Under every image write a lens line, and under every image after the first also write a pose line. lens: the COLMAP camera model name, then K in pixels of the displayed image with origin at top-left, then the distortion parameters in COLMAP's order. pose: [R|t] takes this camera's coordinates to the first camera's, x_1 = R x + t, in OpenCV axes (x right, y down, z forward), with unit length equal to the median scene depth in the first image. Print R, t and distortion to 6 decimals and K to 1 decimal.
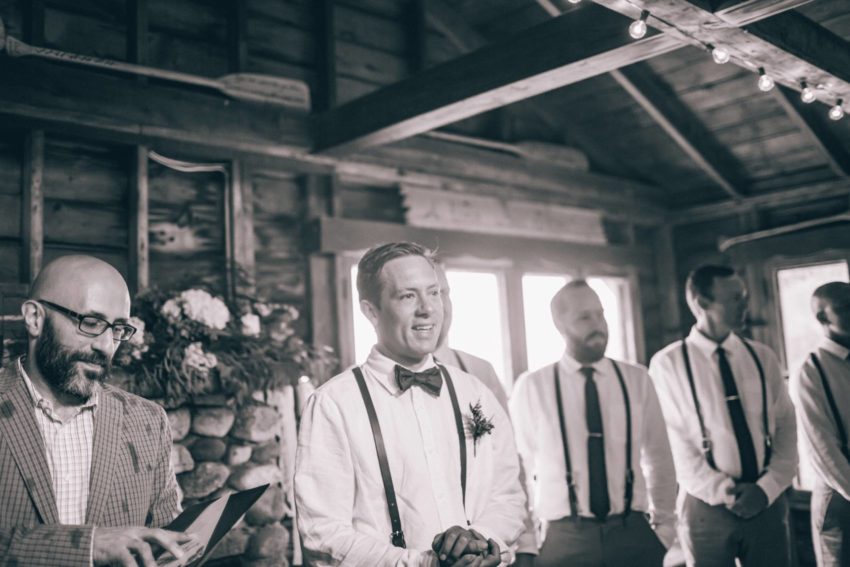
lens RADIAL K [[826.6, 0, 425.0], [0, 826.6, 283.5], [0, 0, 1]] dist [-0.102926, 0.127983]
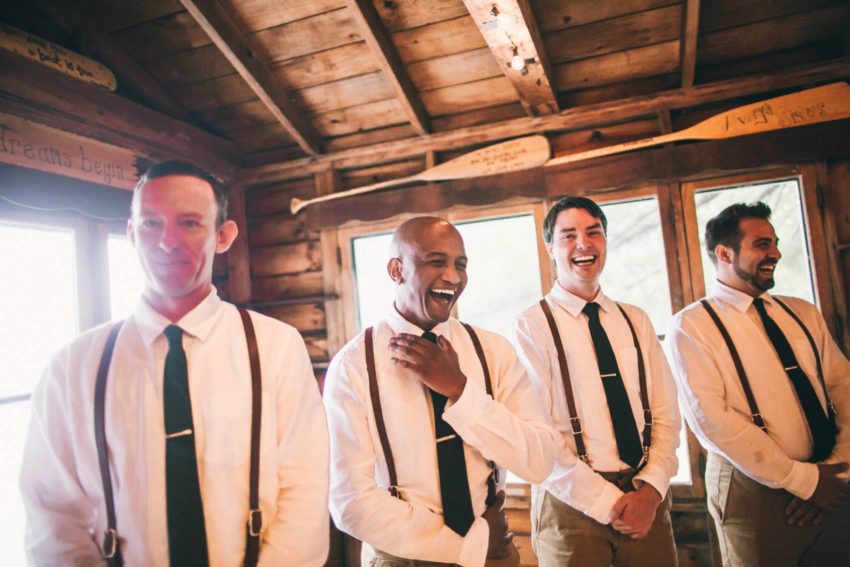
lens RADIAL K [[601.8, 0, 425.0], [0, 601.8, 283.5], [0, 0, 1]] dist [-0.034394, 0.000957]
pose [[0.894606, 0.019799, 0.446416, 0.210977], [-0.026227, 0.999622, 0.008225, 0.026826], [-0.446085, -0.019067, 0.894788, 0.371306]]
